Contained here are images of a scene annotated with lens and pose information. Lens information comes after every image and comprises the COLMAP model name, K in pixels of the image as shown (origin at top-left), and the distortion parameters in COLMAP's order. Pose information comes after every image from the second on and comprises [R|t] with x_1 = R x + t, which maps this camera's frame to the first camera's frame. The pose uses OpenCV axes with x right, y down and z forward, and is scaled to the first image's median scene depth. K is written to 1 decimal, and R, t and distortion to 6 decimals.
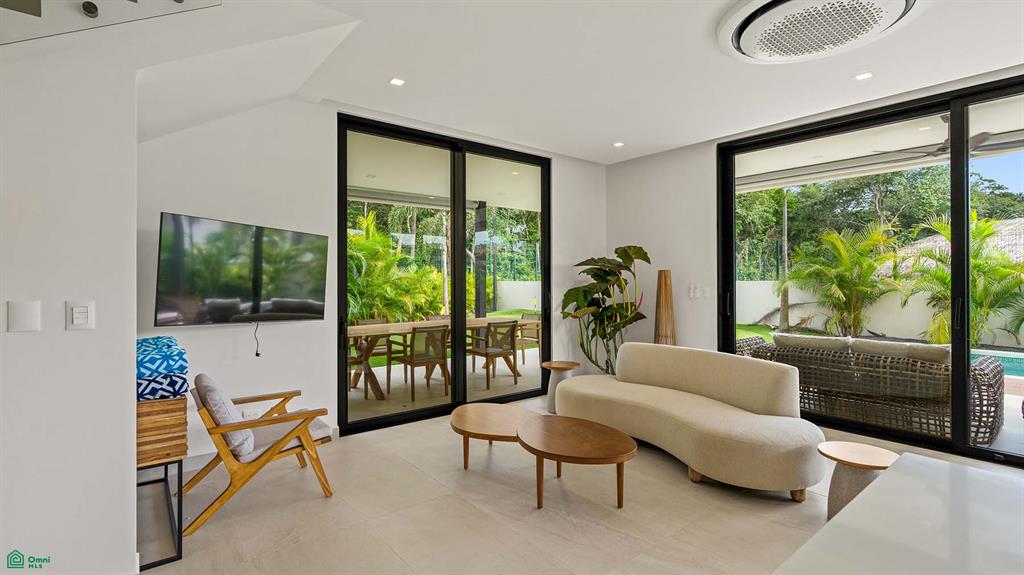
lens RADIAL K [[471.2, 0, 516.2], [0, 471.2, 276.7], [0, 0, 1]] dist [-0.001447, -0.000131]
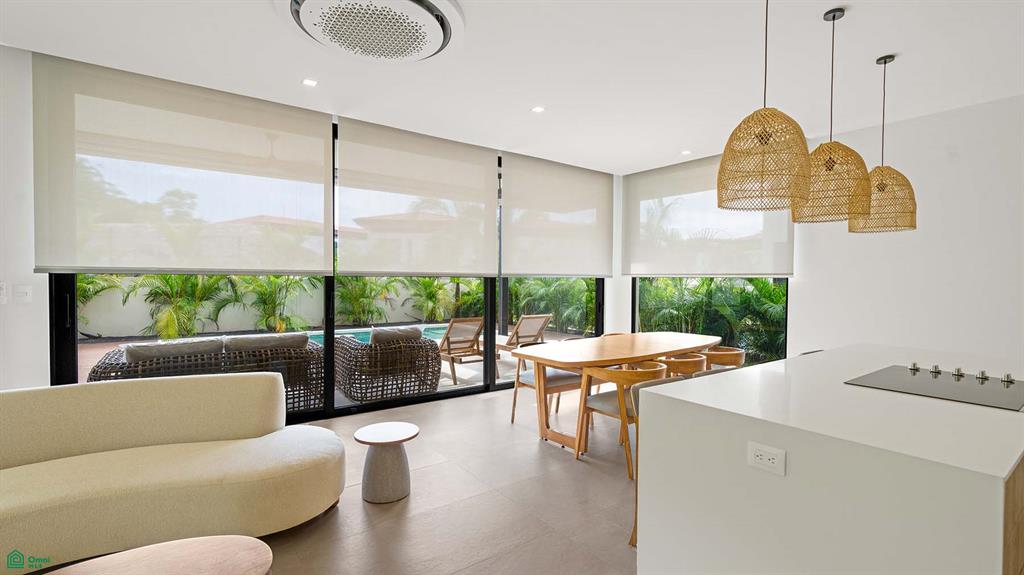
lens RADIAL K [[463.1, 0, 512.0], [0, 463.1, 287.5], [0, 0, 1]] dist [-0.000952, -0.000266]
pose [[0.039408, -0.017085, 0.999077, -0.185773], [-0.014838, 0.999734, 0.017682, 0.002743], [-0.999113, -0.015521, 0.039144, 0.338457]]
